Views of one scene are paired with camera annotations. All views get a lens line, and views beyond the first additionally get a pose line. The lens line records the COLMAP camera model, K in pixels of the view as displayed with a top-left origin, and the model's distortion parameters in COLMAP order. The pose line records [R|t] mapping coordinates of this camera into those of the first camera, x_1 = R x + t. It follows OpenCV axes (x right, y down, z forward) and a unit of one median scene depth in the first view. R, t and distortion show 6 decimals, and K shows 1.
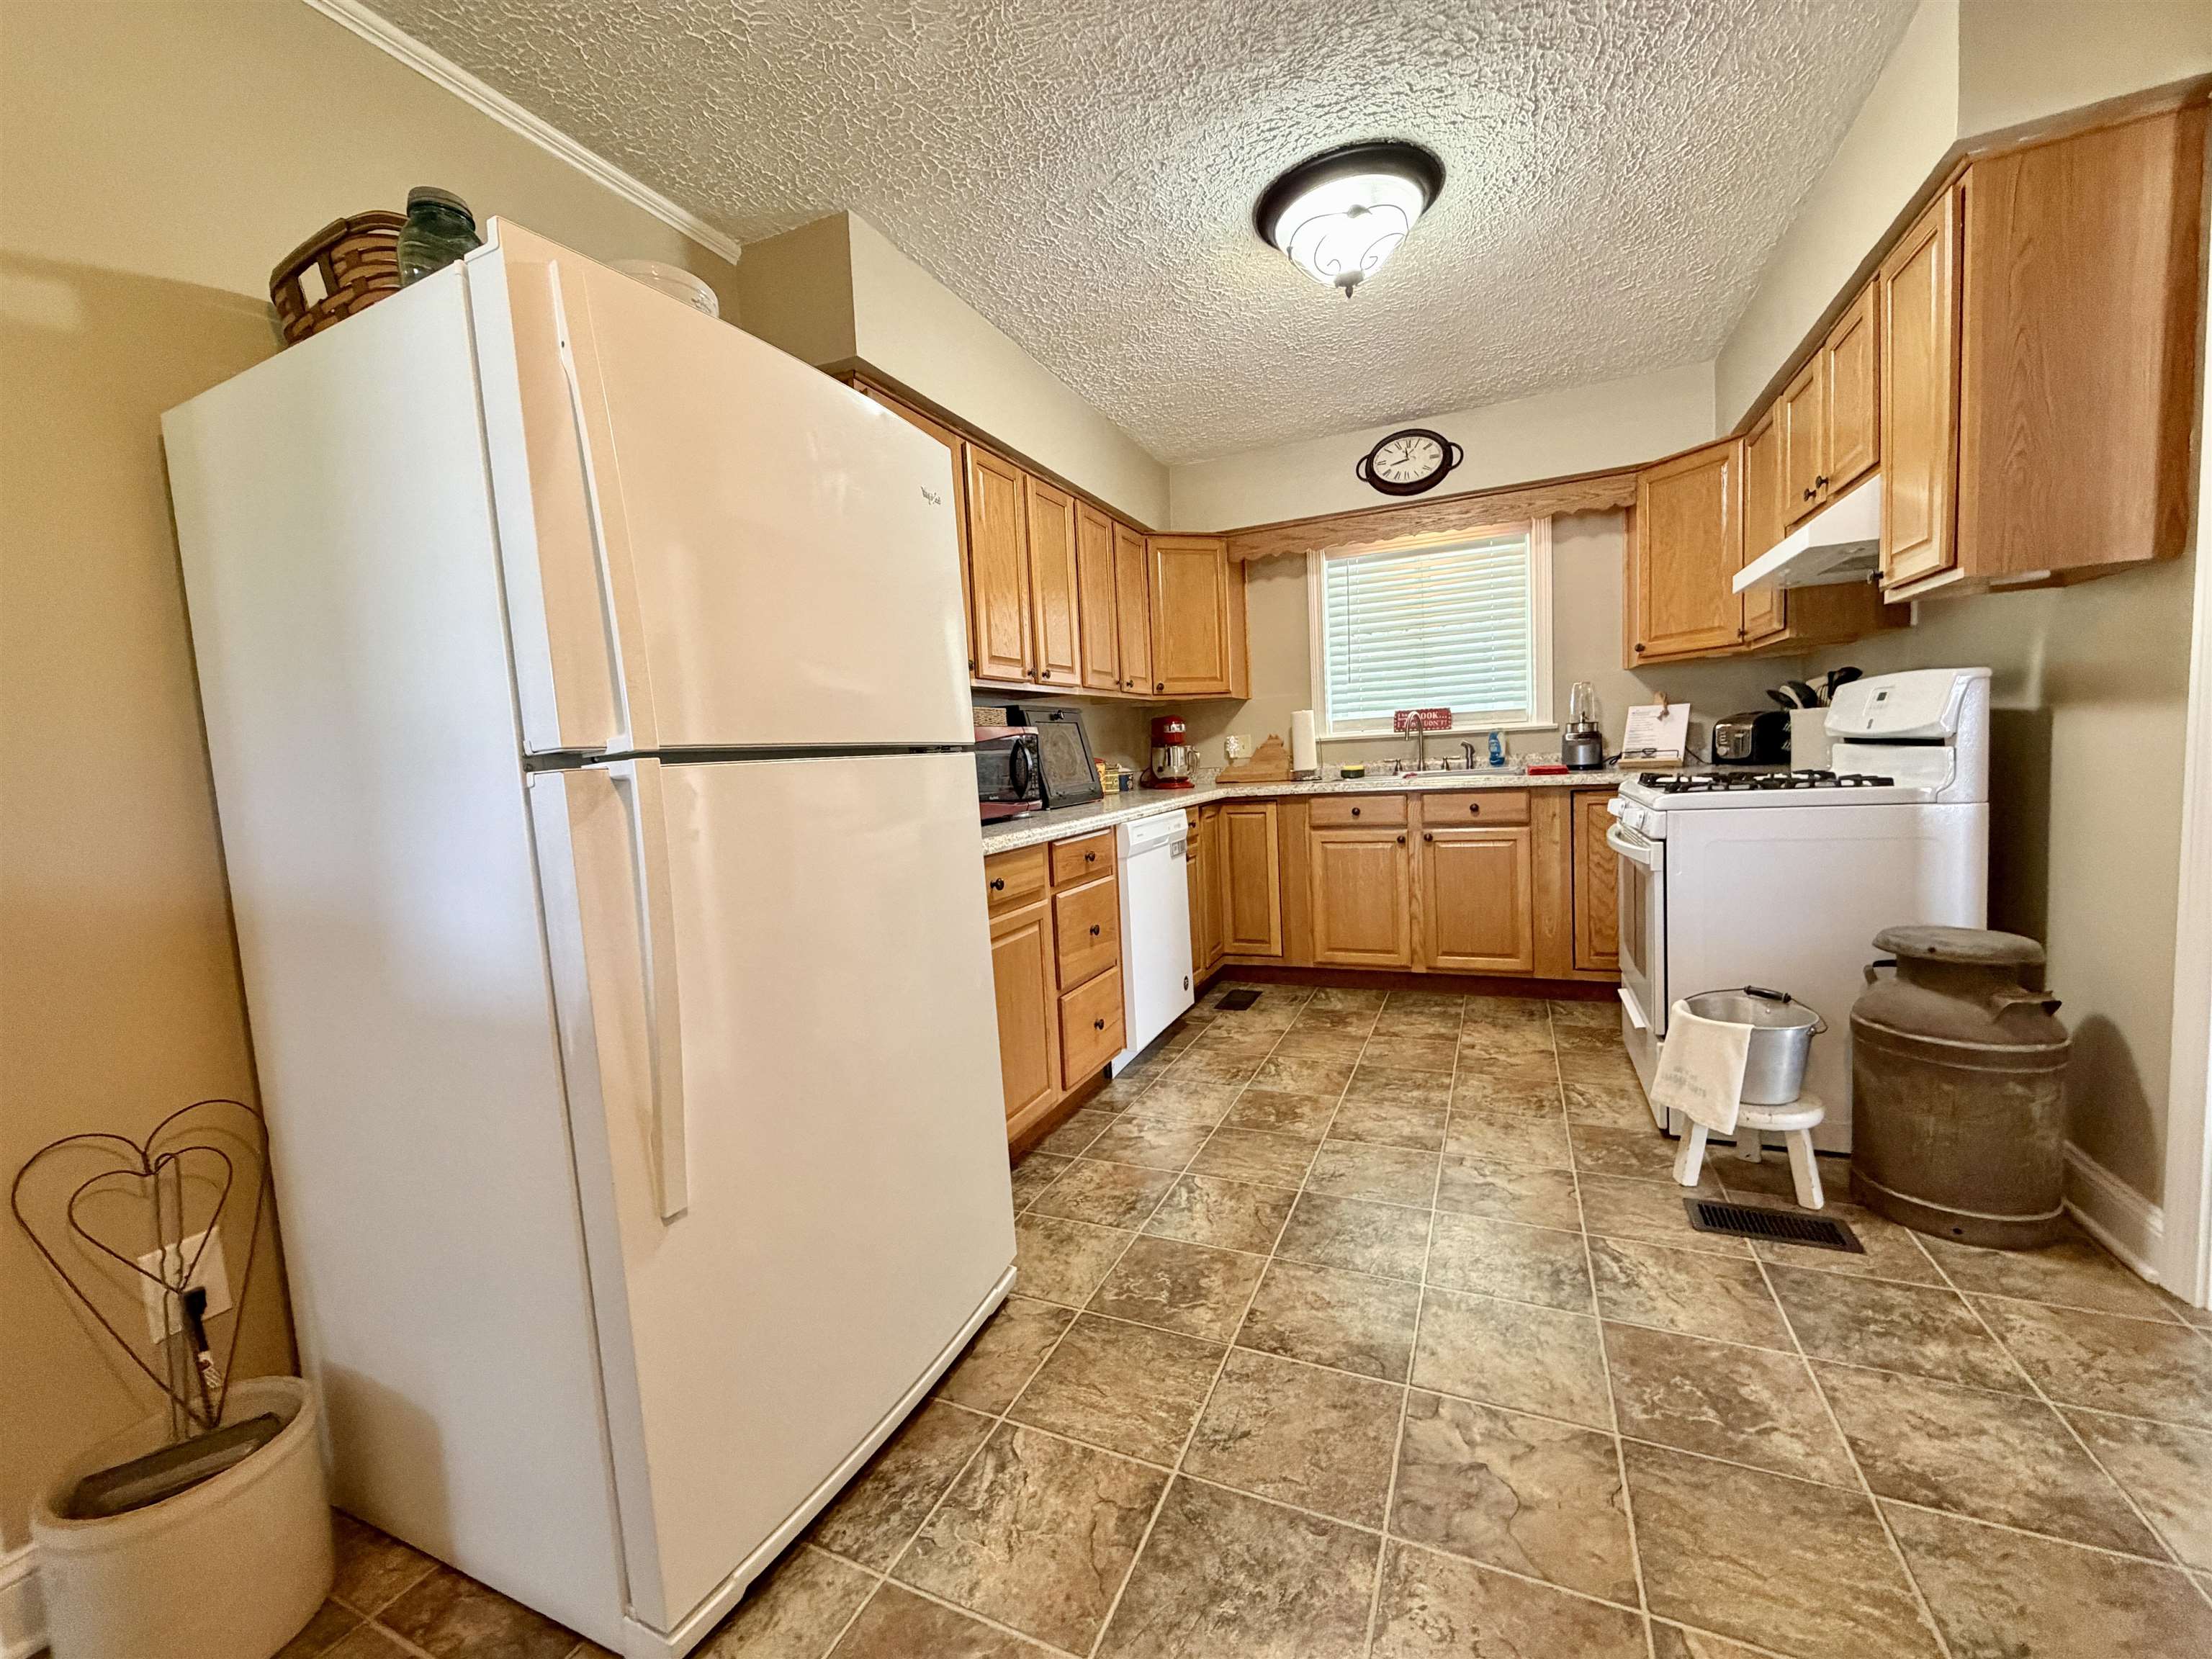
lens RADIAL K [[884.4, 0, 1105.1], [0, 884.4, 829.9], [0, 0, 1]] dist [-0.001900, 0.000305]
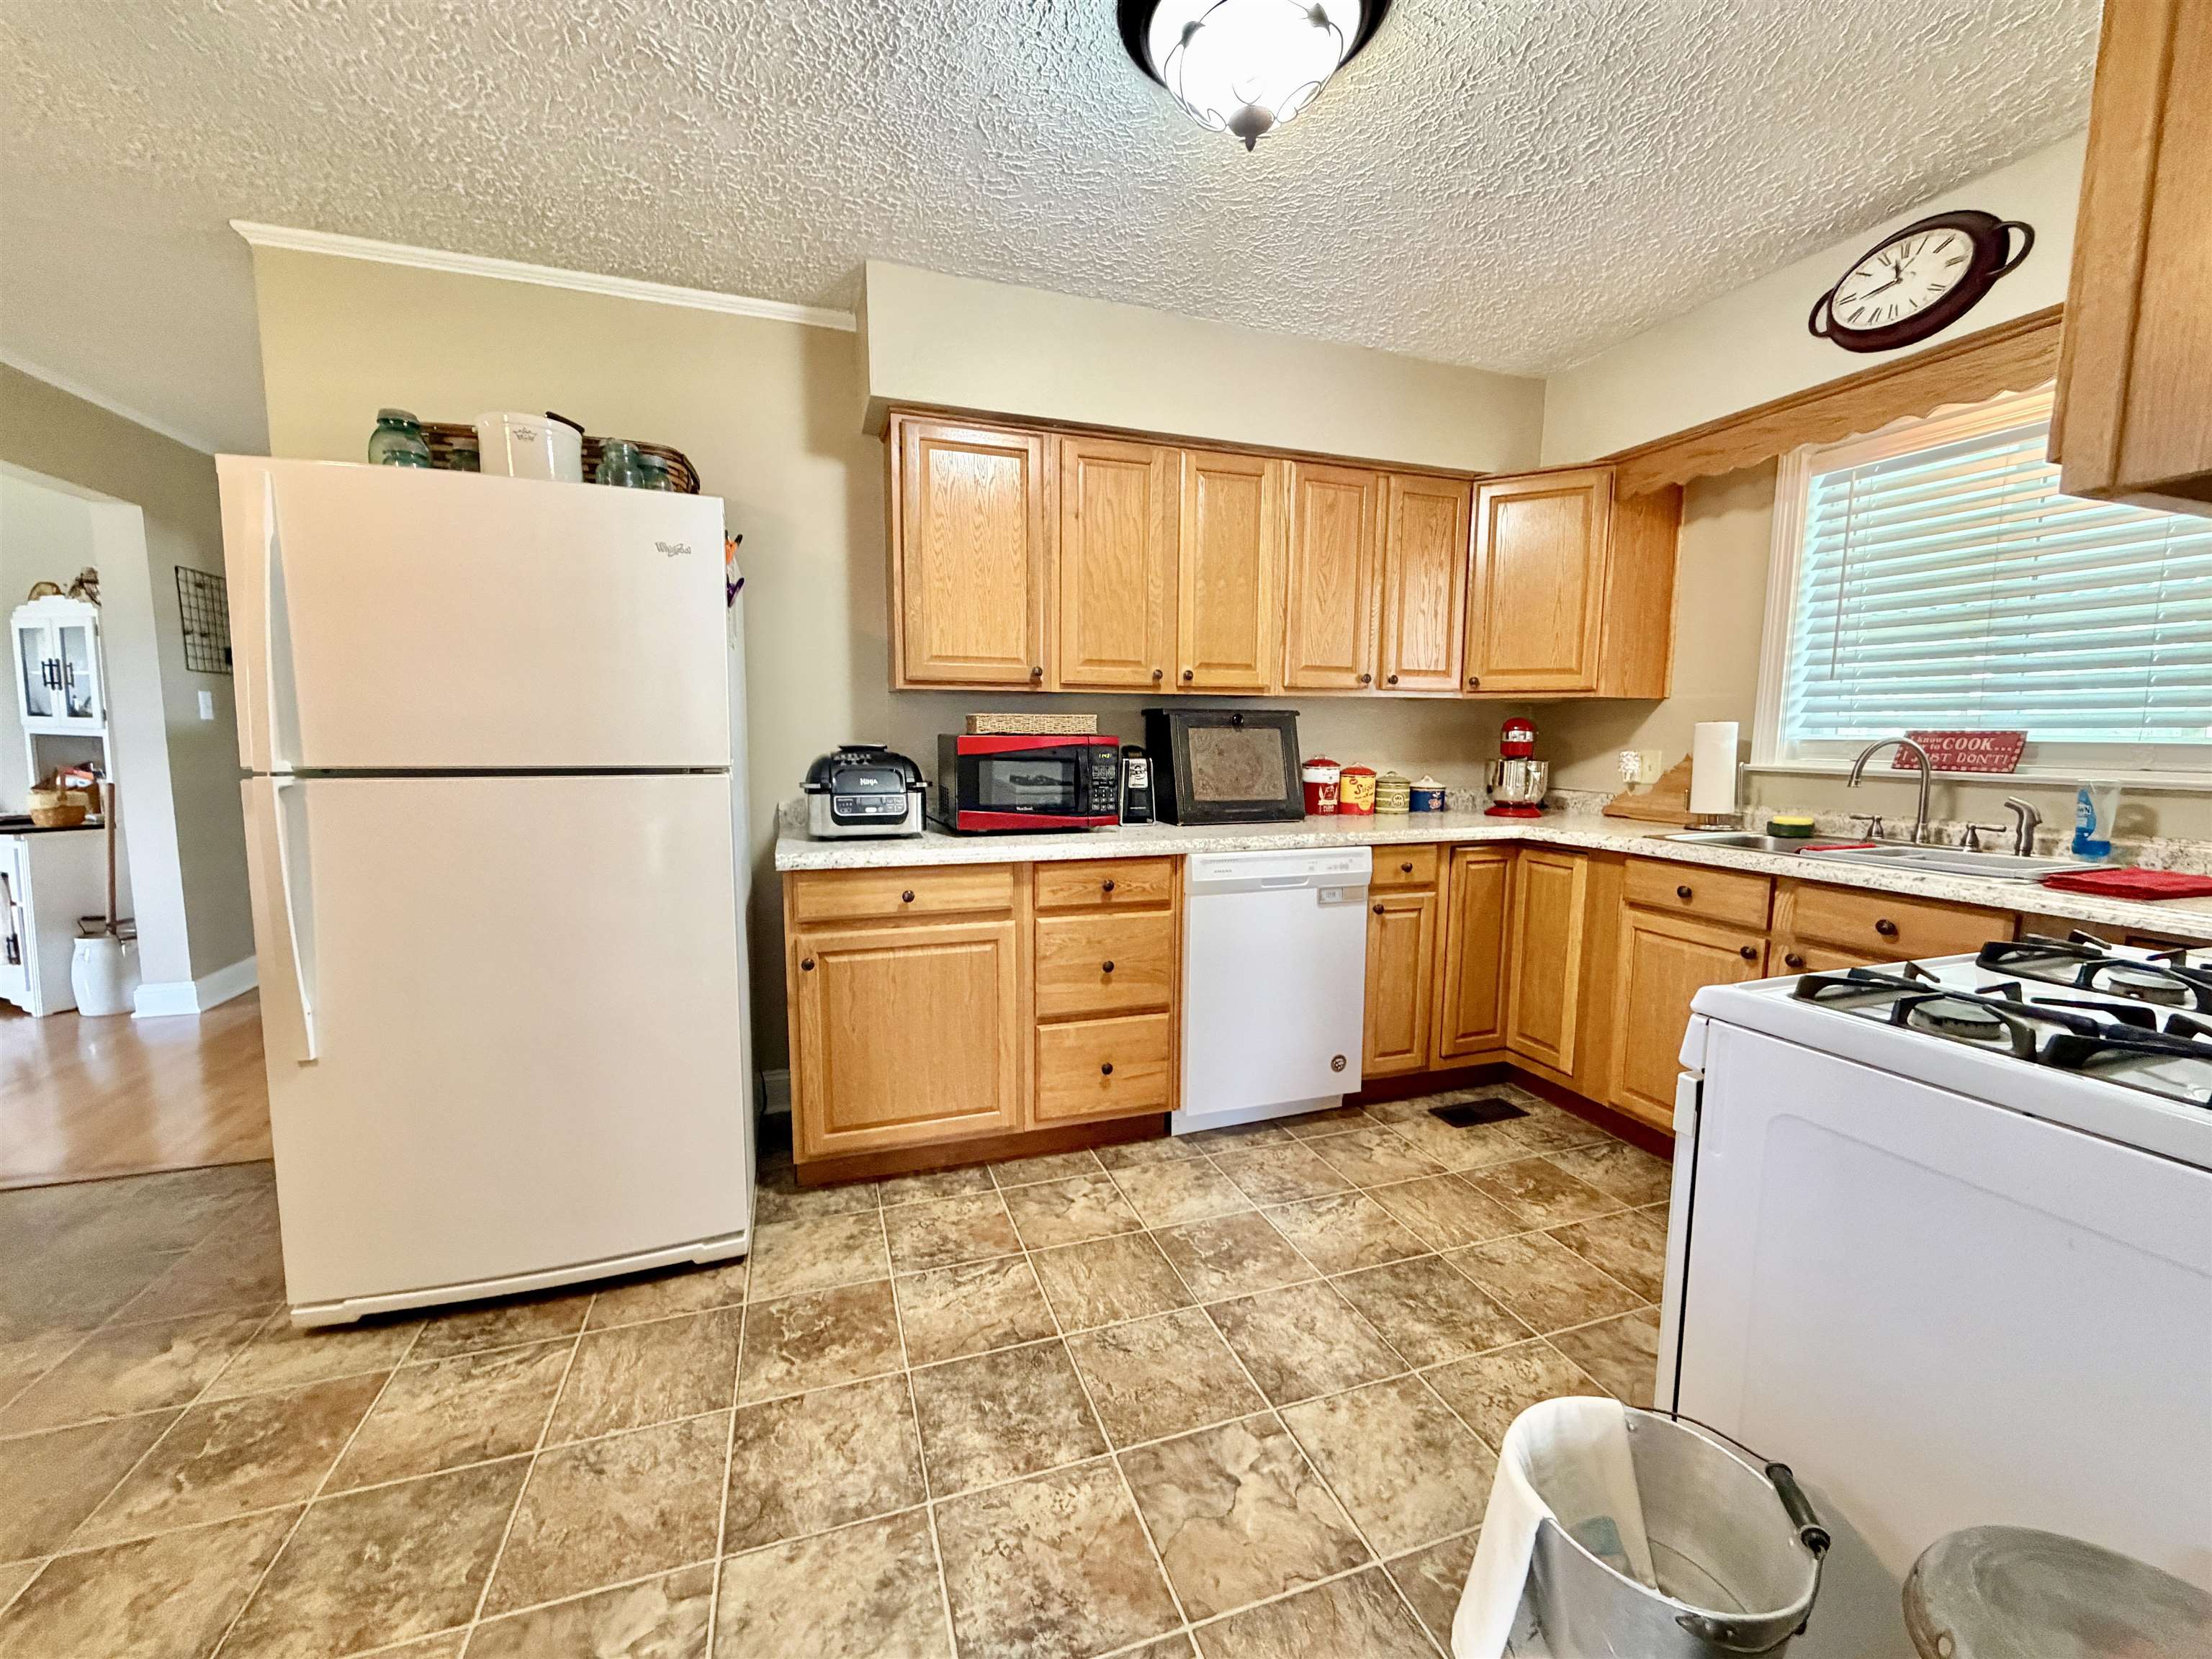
lens RADIAL K [[884.4, 0, 1100.1], [0, 884.4, 830.8], [0, 0, 1]] dist [-0.001900, 0.000305]
pose [[0.681415, 0.140622, -0.718262, 0.806478], [-0.106318, 0.989978, 0.092955, -0.141429], [0.724134, 0.013023, 0.689536, 0.480004]]
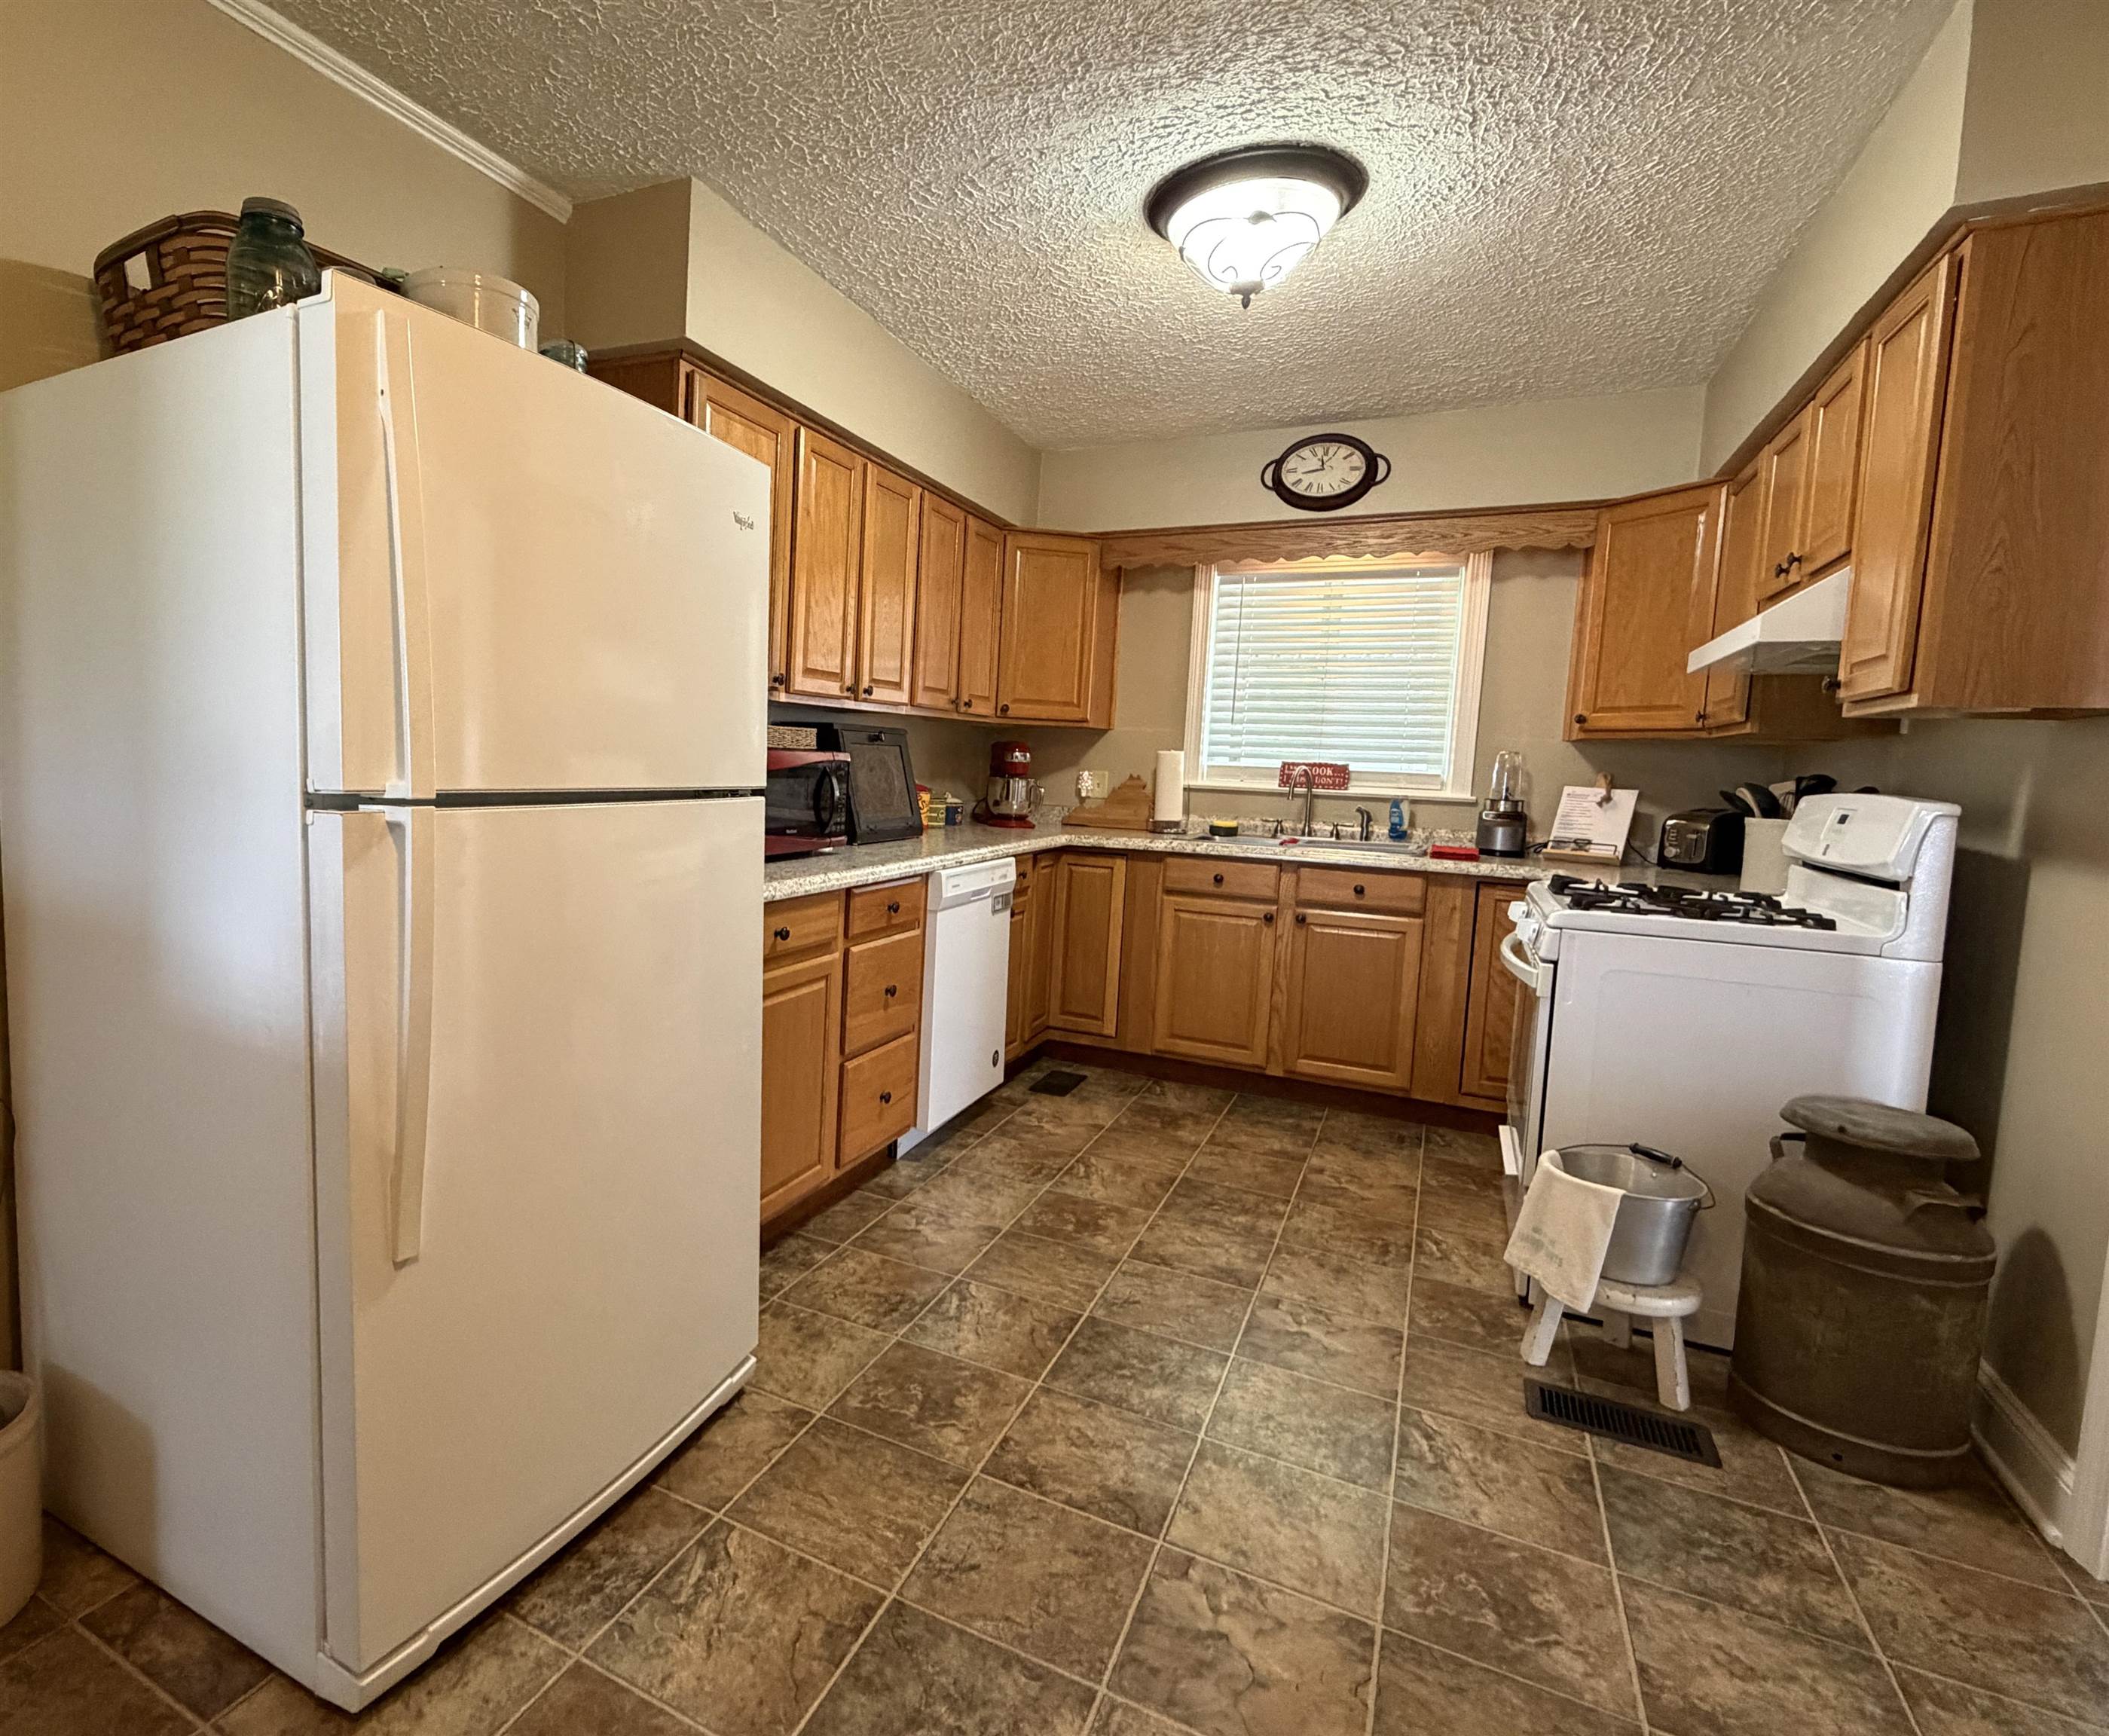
lens RADIAL K [[1074.2, 0, 877.4], [0, 1074.2, 849.7], [0, 0, 1]] dist [-0.002182, 0.000178]
pose [[0.993083, 0.099617, -0.062150, 0.035877], [-0.099242, 0.995022, 0.009101, -0.045664], [0.062747, -0.002870, 0.998025, -0.088828]]
